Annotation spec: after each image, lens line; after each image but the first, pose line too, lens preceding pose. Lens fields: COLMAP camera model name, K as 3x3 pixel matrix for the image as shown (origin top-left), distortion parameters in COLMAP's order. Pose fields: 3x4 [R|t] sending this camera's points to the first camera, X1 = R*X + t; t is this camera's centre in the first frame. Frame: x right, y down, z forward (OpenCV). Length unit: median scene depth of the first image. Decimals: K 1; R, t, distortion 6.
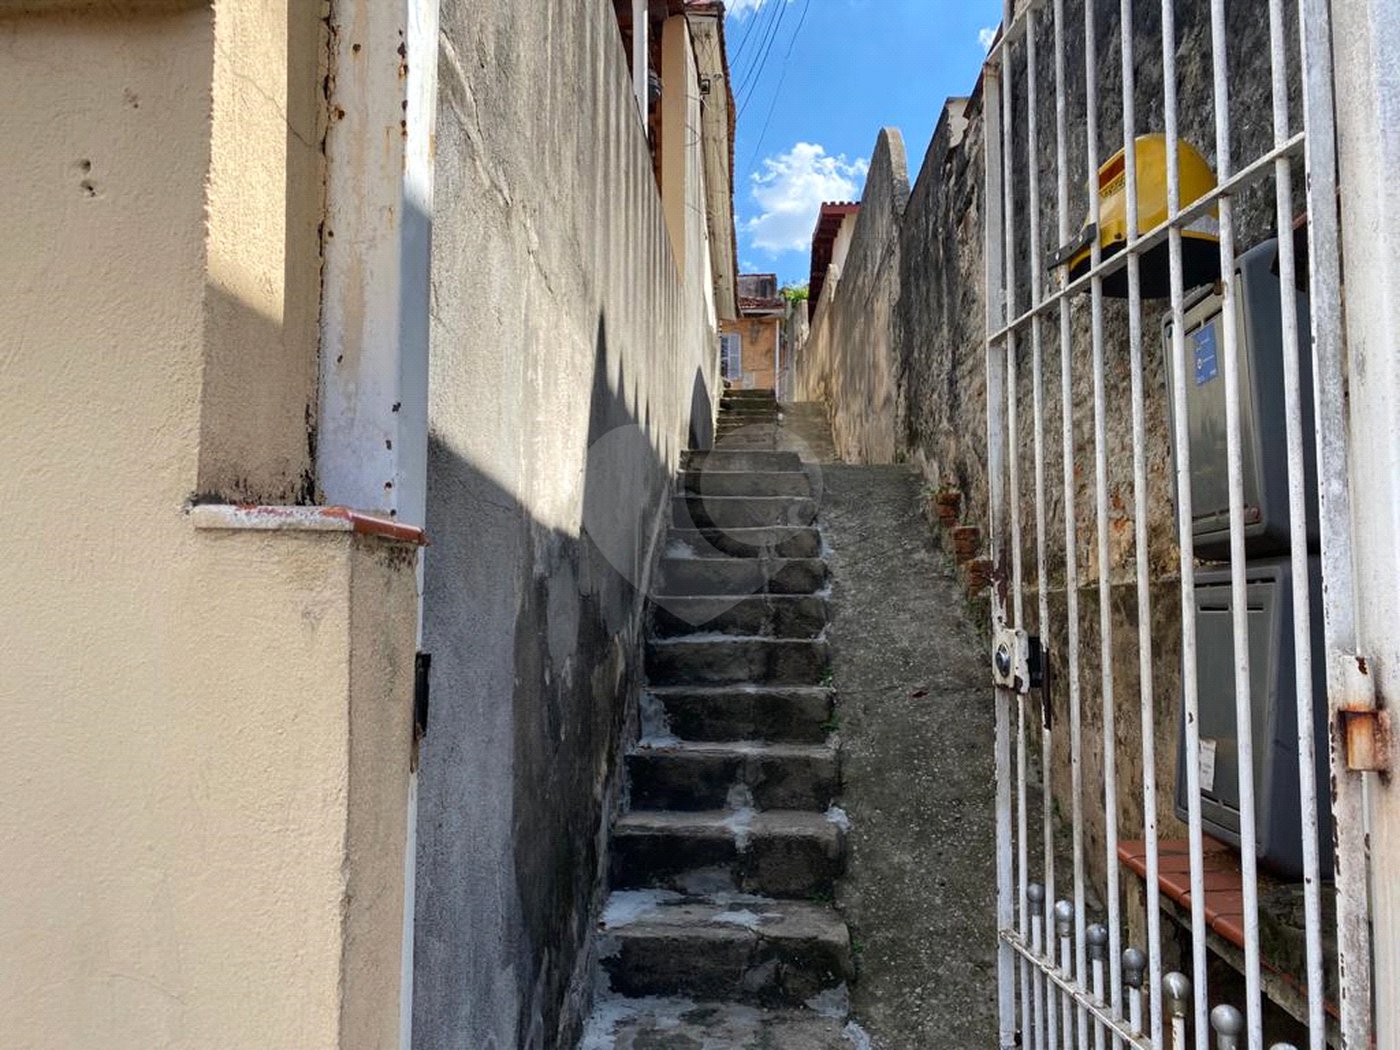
lens RADIAL K [[1077.9, 0, 700.0], [0, 1077.9, 517.1], [0, 0, 1]] dist [0.017989, -0.002977]
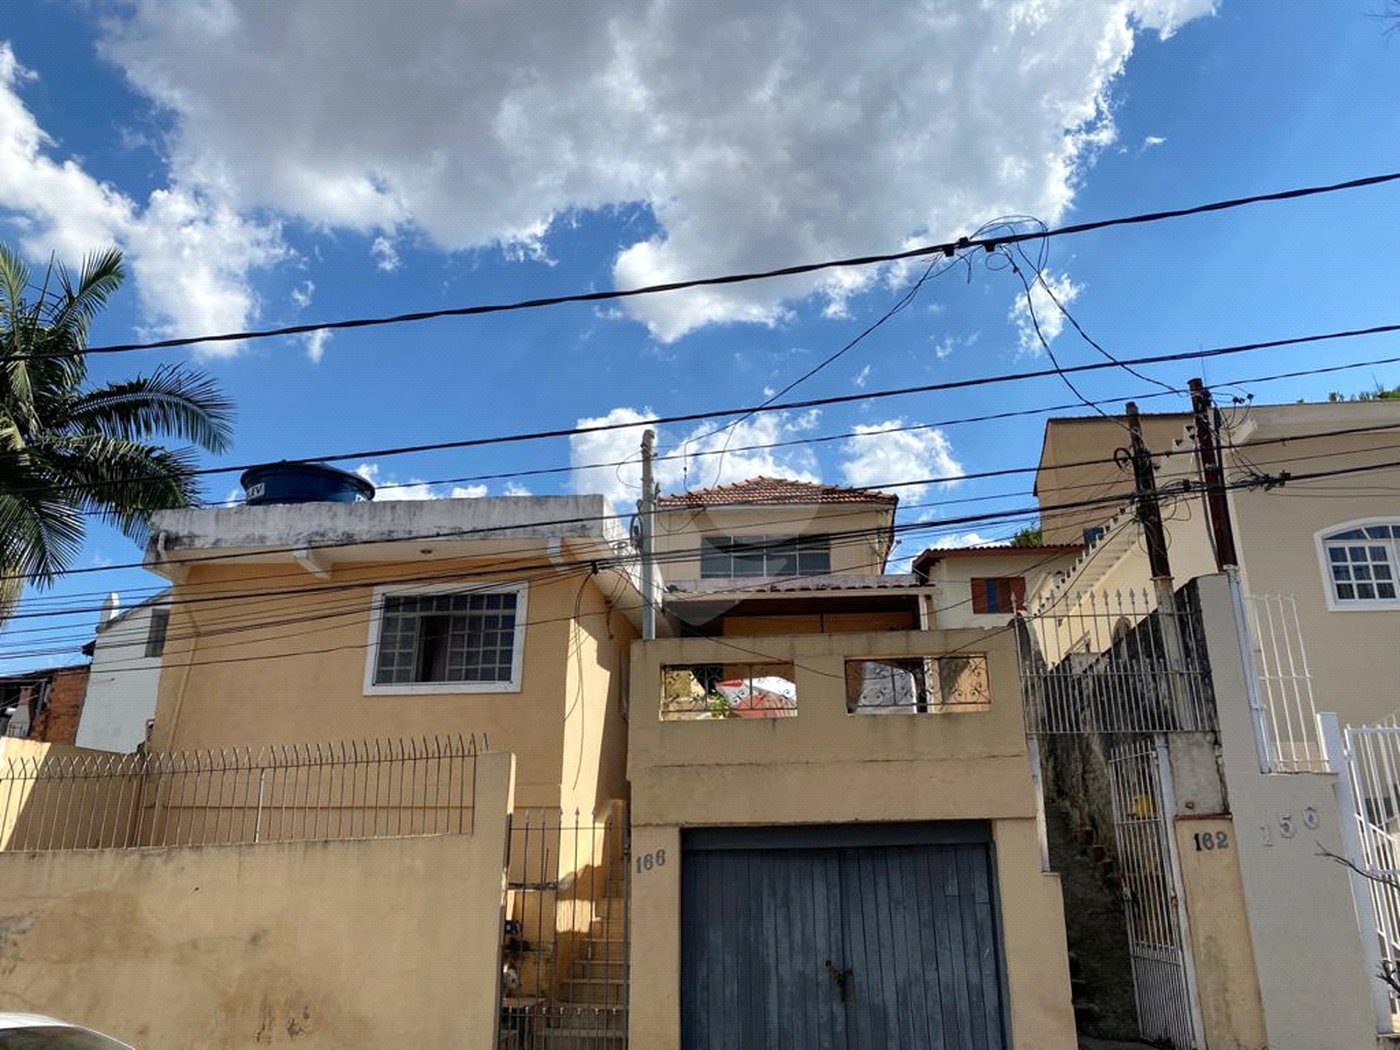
lens RADIAL K [[1077.9, 0, 700.0], [0, 1077.9, 517.1], [0, 0, 1]] dist [0.017989, -0.002977]
pose [[0.998202, -0.022773, -0.055445, -0.630643], [0.009025, 0.971572, -0.236571, -0.180651], [0.059256, 0.235645, 0.970031, -2.020077]]
